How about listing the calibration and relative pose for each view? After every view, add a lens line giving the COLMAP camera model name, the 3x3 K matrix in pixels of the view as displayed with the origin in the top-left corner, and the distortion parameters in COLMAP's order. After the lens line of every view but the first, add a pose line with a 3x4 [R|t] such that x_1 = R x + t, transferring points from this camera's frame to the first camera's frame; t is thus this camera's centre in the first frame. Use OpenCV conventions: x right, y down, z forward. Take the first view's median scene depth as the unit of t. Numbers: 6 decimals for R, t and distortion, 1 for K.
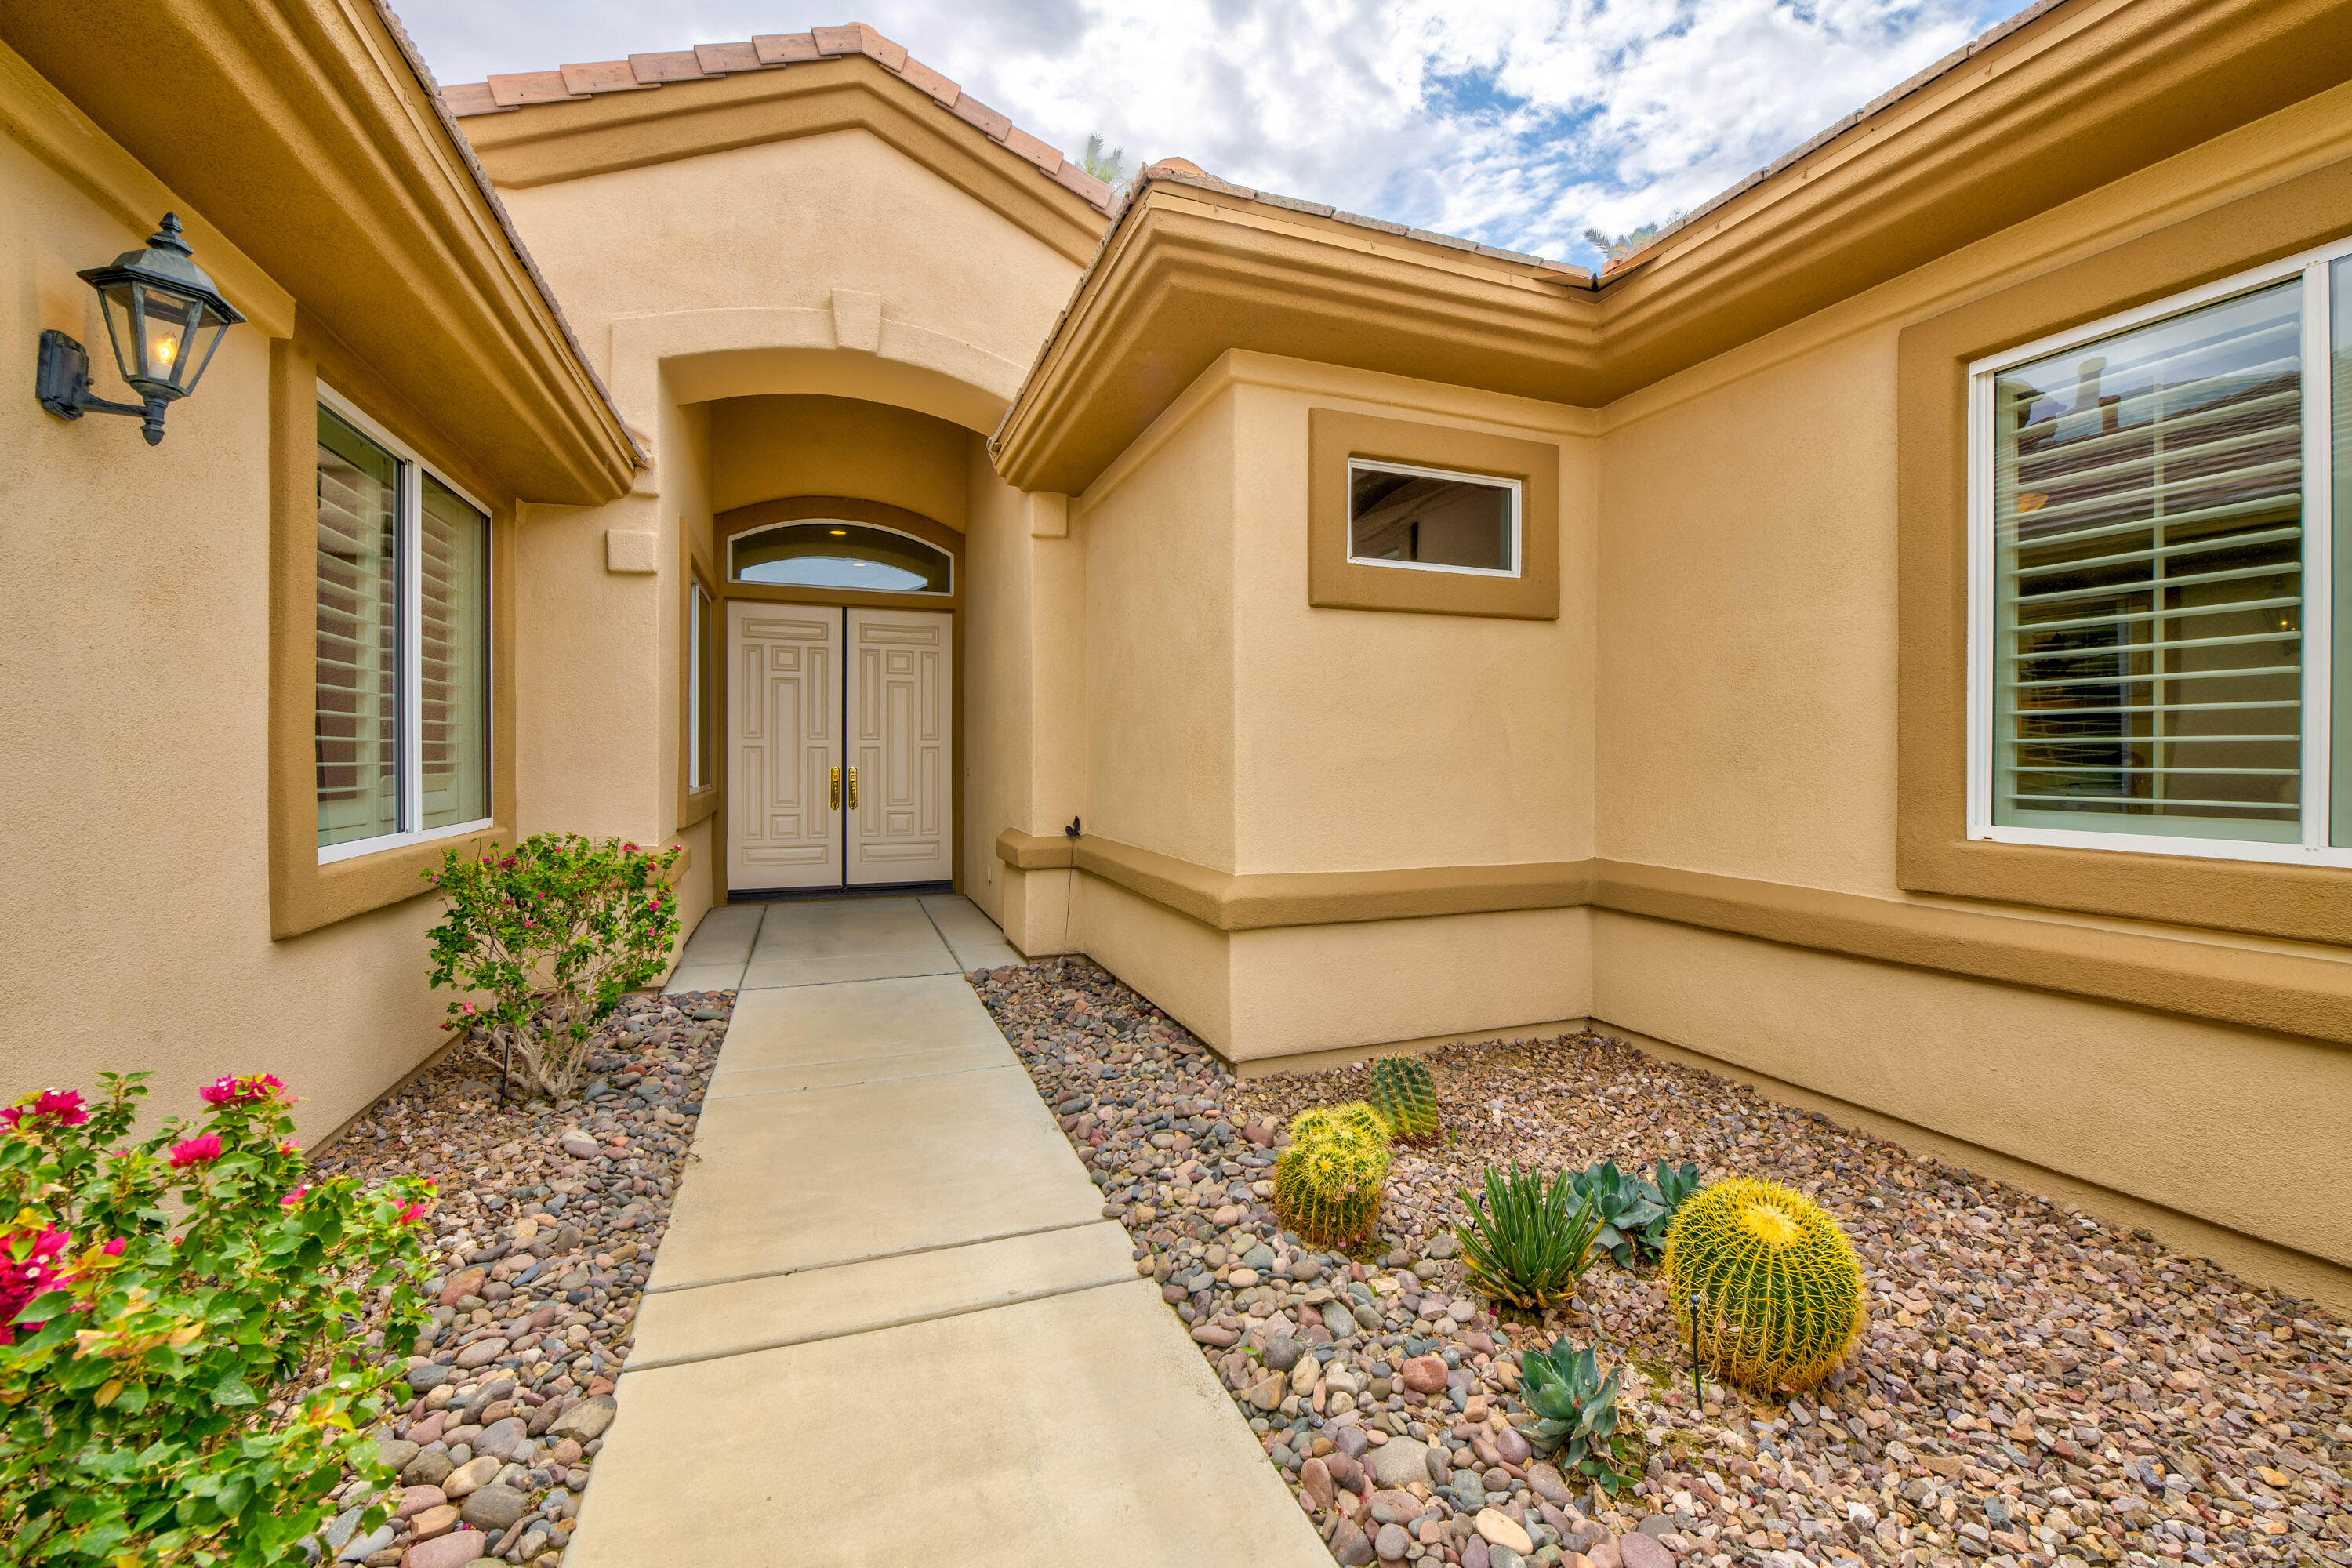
lens RADIAL K [[942.2, 0, 1175.1], [0, 942.2, 769.1], [0, 0, 1]] dist [0.003289, -0.003852]
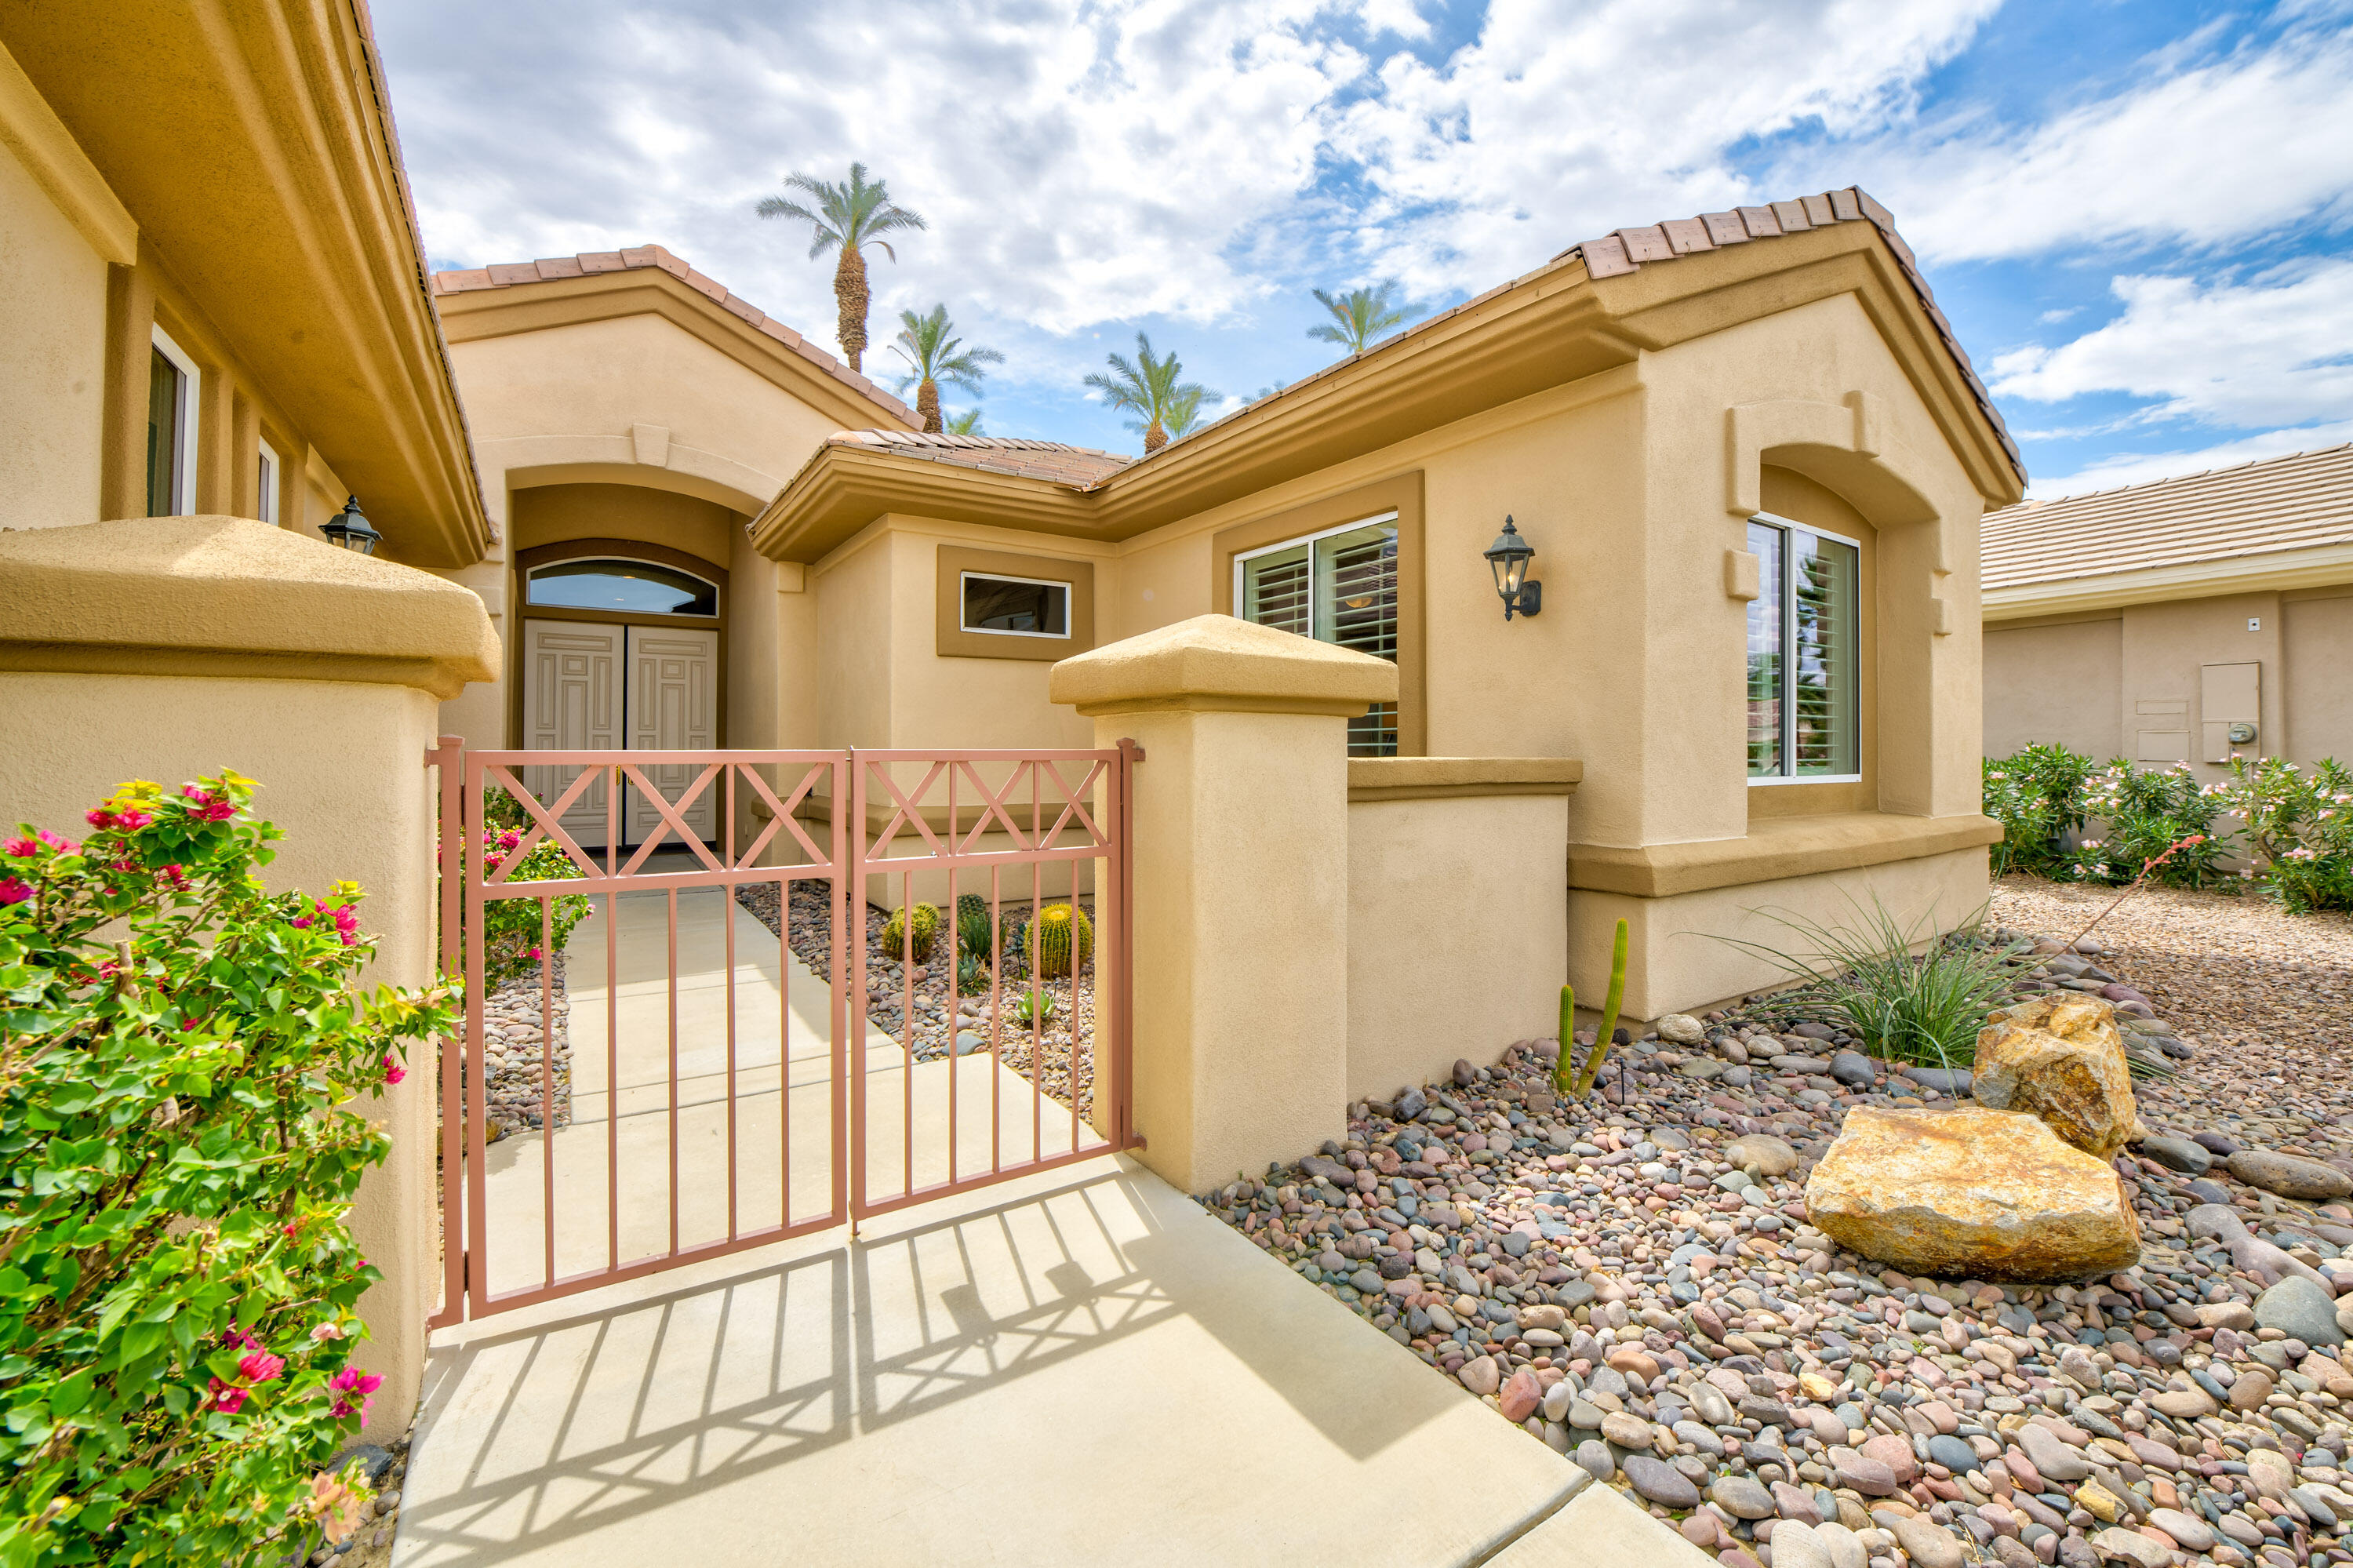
lens RADIAL K [[942.6, 0, 1171.2], [0, 942.6, 746.7], [0, 0, 1]] dist [0.003289, -0.003852]
pose [[0.975846, 0.002572, 0.218445, 0.136851], [0.001677, 0.999813, -0.019262, 0.026295], [-0.218454, 0.019163, 0.975659, -0.615077]]
